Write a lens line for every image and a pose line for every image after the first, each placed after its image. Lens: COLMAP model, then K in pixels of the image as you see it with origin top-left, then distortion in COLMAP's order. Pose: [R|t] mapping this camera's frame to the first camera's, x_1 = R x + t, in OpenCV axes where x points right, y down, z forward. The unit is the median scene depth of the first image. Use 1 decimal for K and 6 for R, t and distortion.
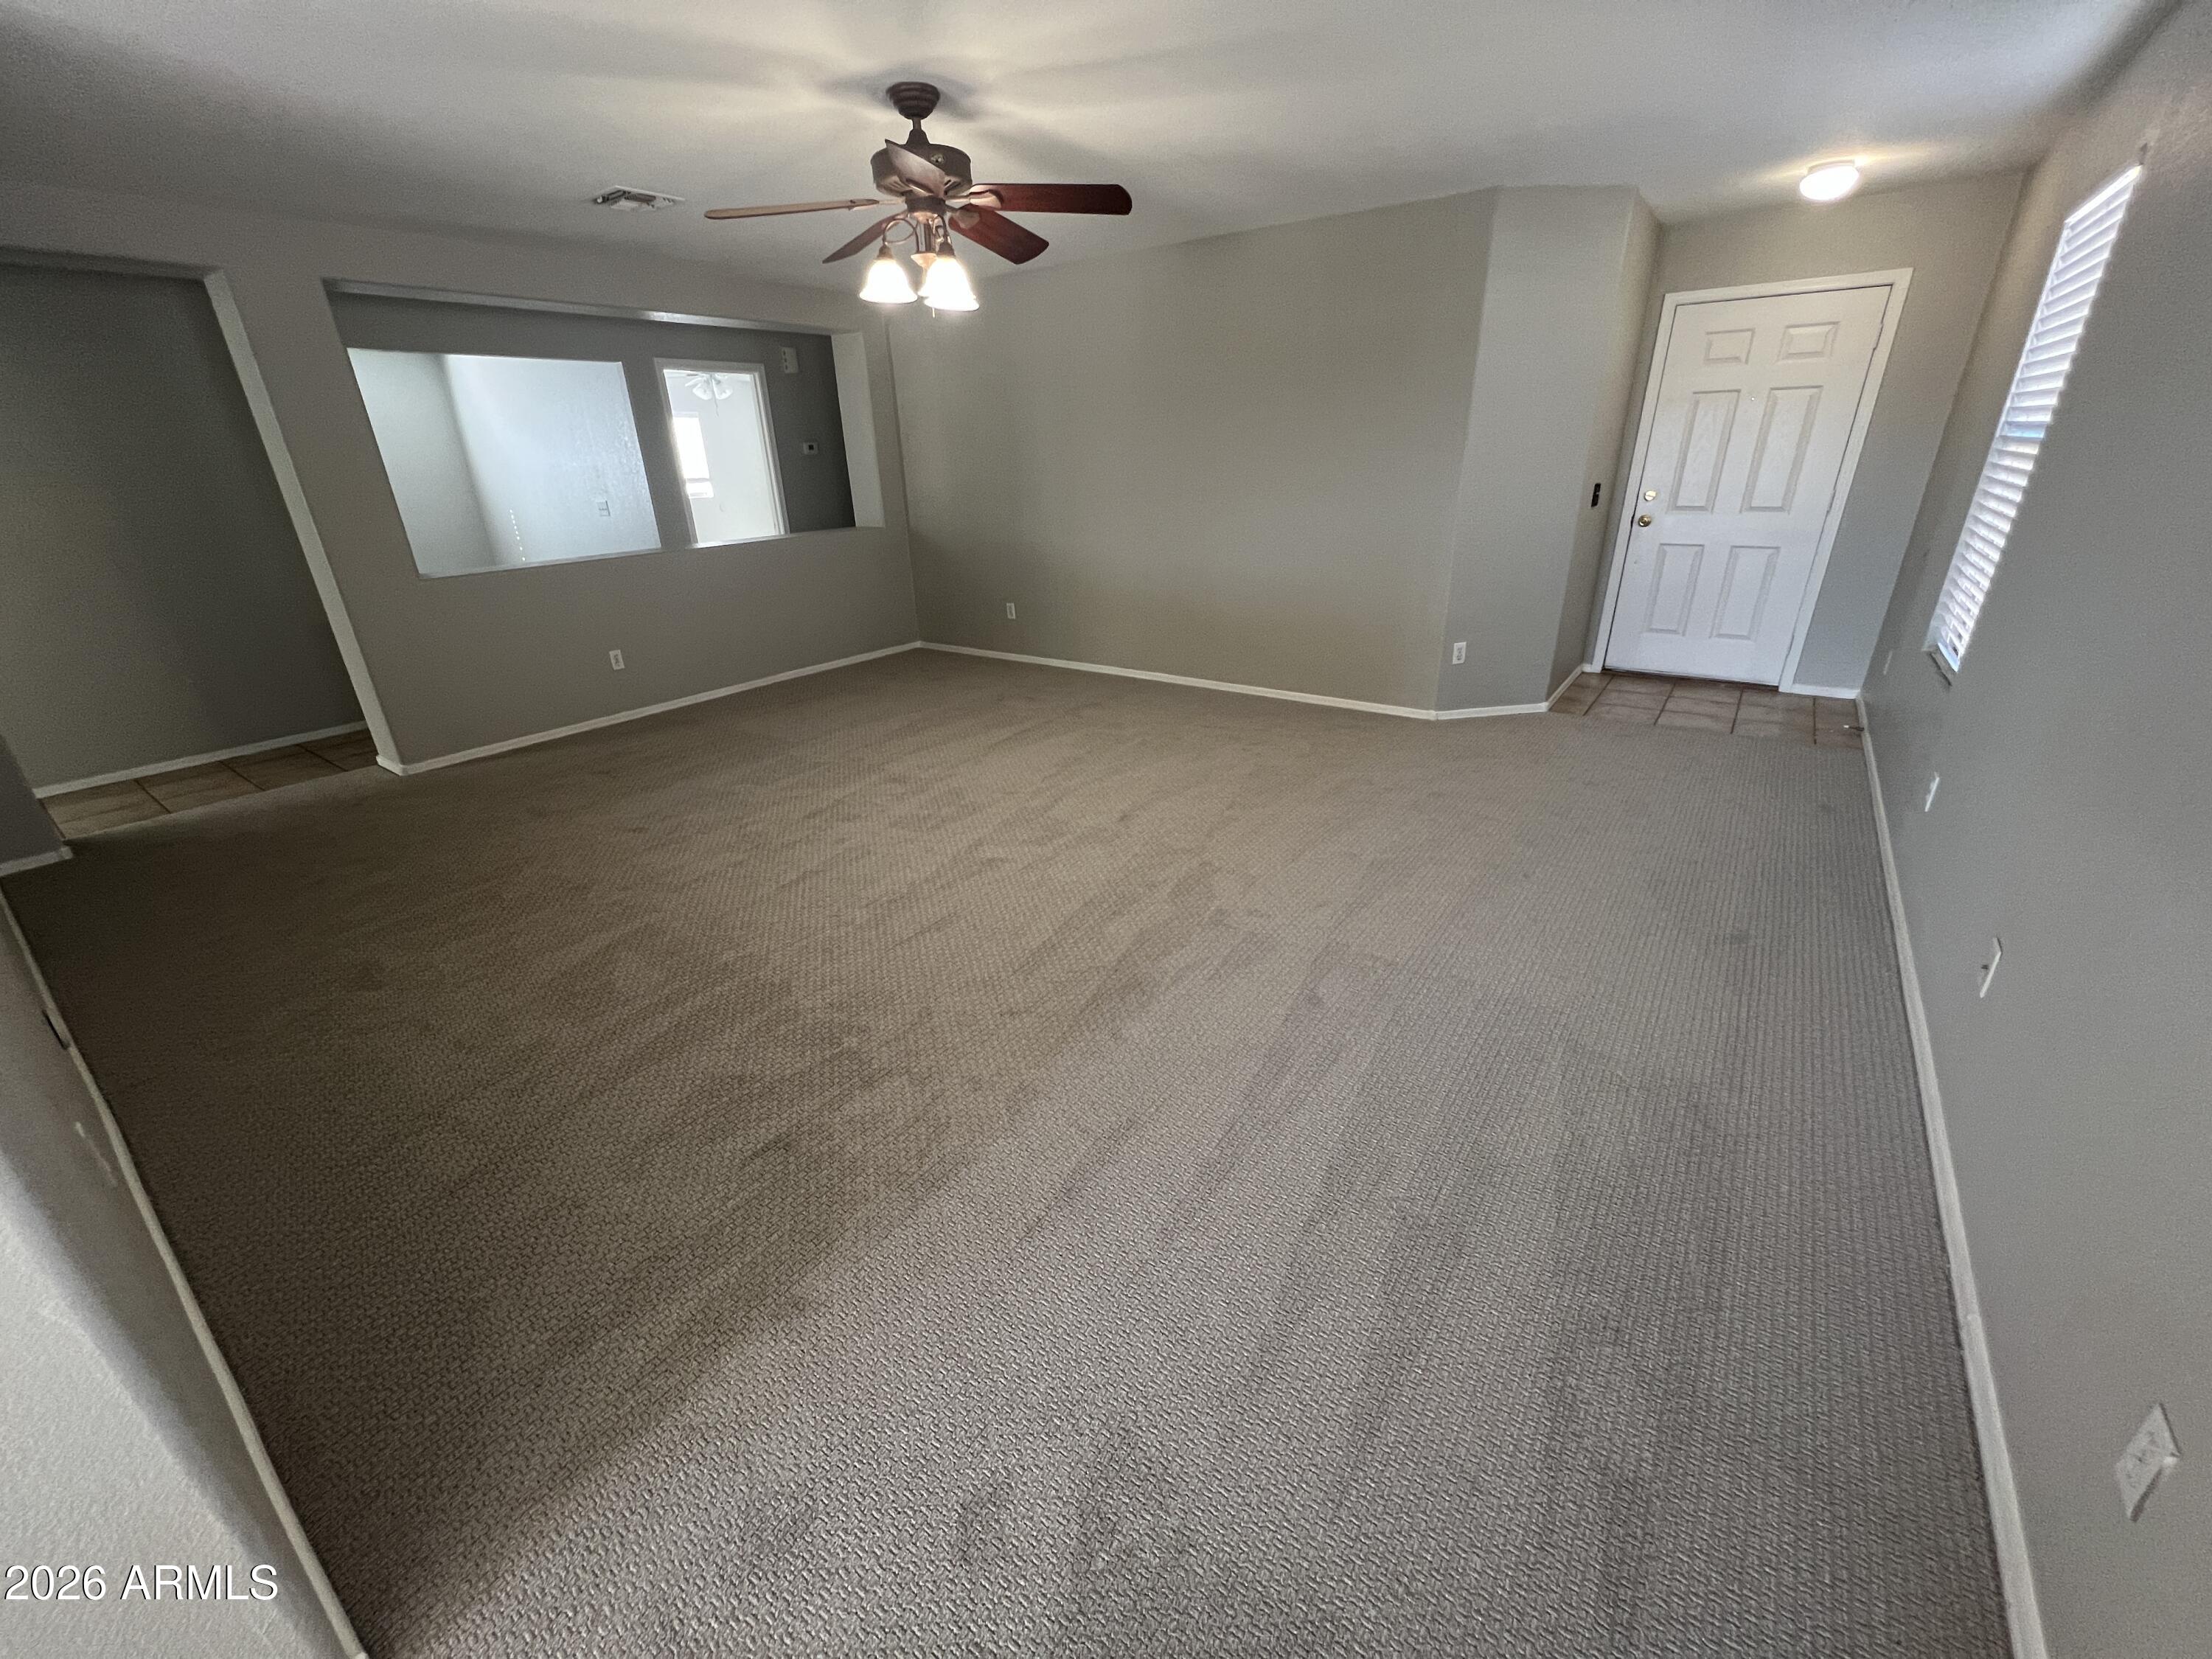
lens RADIAL K [[879.7, 0, 1107.8], [0, 879.7, 834.7], [0, 0, 1]] dist [0.003221, 0.000206]
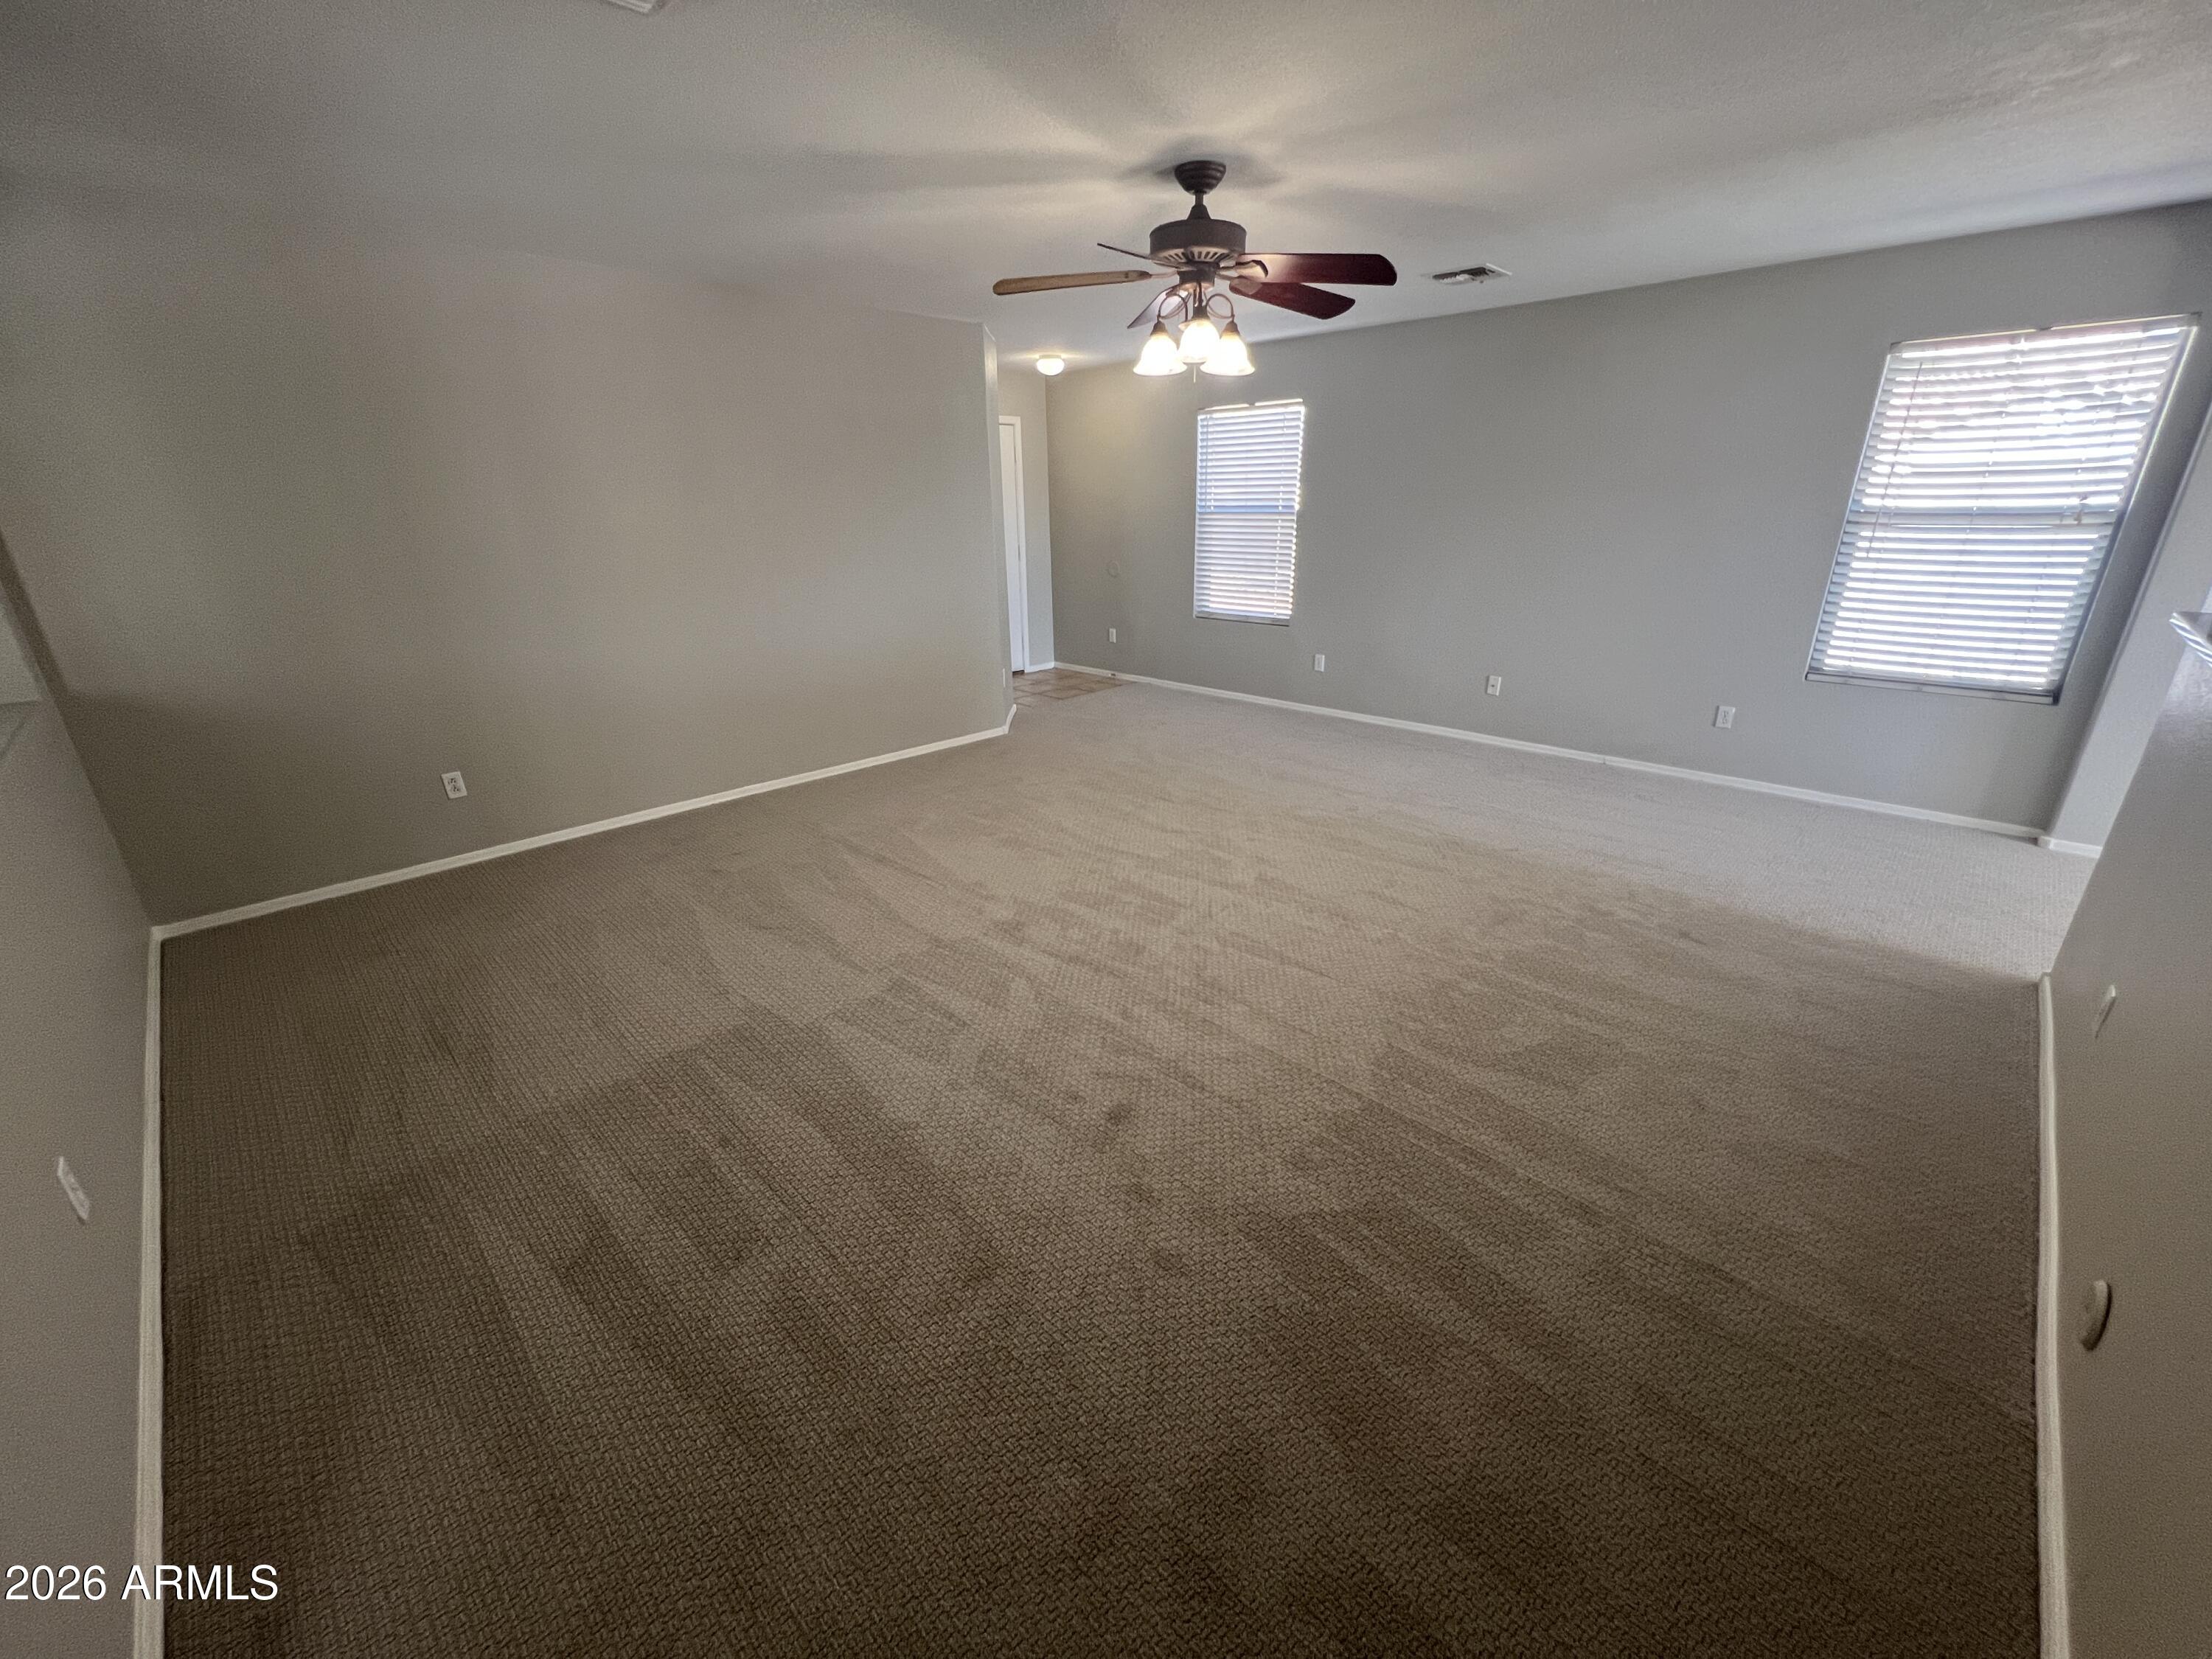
lens RADIAL K [[879.7, 0, 1107.8], [0, 879.7, 828.3], [0, 0, 1]] dist [0.003221, 0.000206]
pose [[0.142928, -0.321074, 0.936207, -1.029906], [0.405881, 0.881734, 0.240428, -0.324743], [-0.902681, 0.345625, 0.256342, 0.783583]]
